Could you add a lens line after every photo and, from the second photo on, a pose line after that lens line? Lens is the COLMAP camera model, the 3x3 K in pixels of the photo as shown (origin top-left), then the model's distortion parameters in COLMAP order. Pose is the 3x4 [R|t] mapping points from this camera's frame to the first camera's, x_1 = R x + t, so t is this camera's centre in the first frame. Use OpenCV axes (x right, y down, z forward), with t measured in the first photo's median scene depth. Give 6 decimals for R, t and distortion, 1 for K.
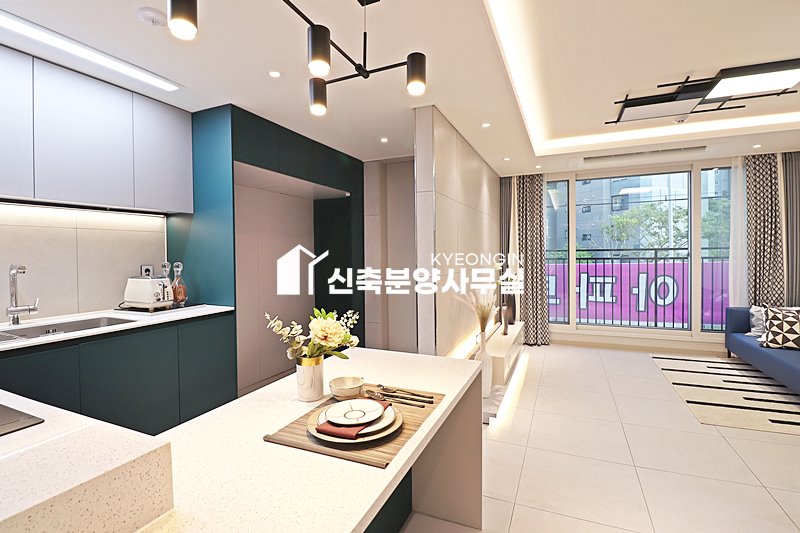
lens RADIAL K [[374.8, 0, 401.2], [0, 374.8, 259.8], [0, 0, 1]] dist [-0.001661, -0.013578]
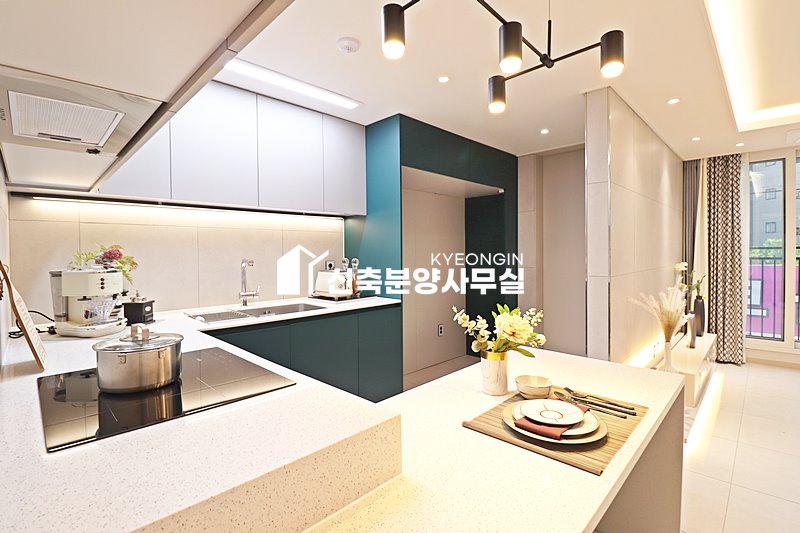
lens RADIAL K [[374.8, 0, 401.2], [0, 374.8, 259.8], [0, 0, 1]] dist [-0.001661, -0.013578]
pose [[0.935088, 0.008348, -0.354317, -0.097669], [-0.006748, 0.999961, 0.005750, 0.004894], [0.354351, -0.002986, 0.935108, -0.031101]]
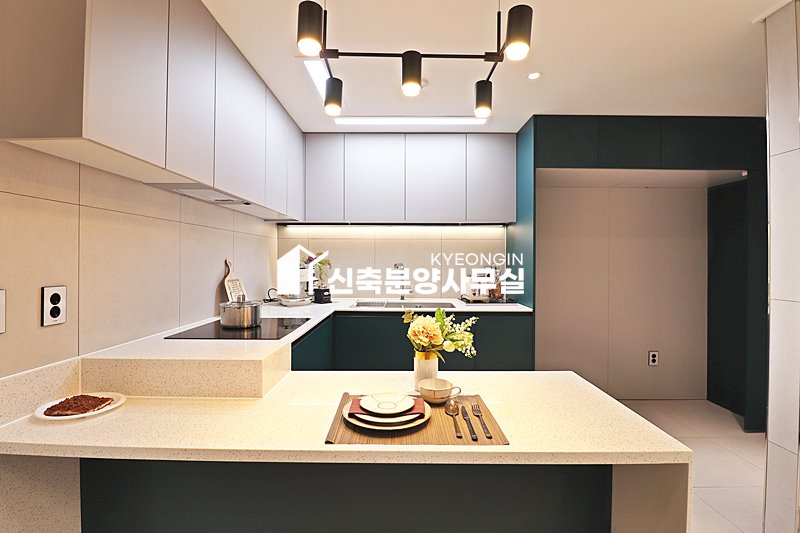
lens RADIAL K [[370.8, 0, 398.3], [0, 370.8, 259.7], [0, 0, 1]] dist [-0.002094, -0.012679]
pose [[0.397859, 0.009668, -0.917395, 0.561265], [-0.025712, 0.999669, -0.000616, -0.000490], [0.917086, 0.023833, 0.397976, 0.396886]]
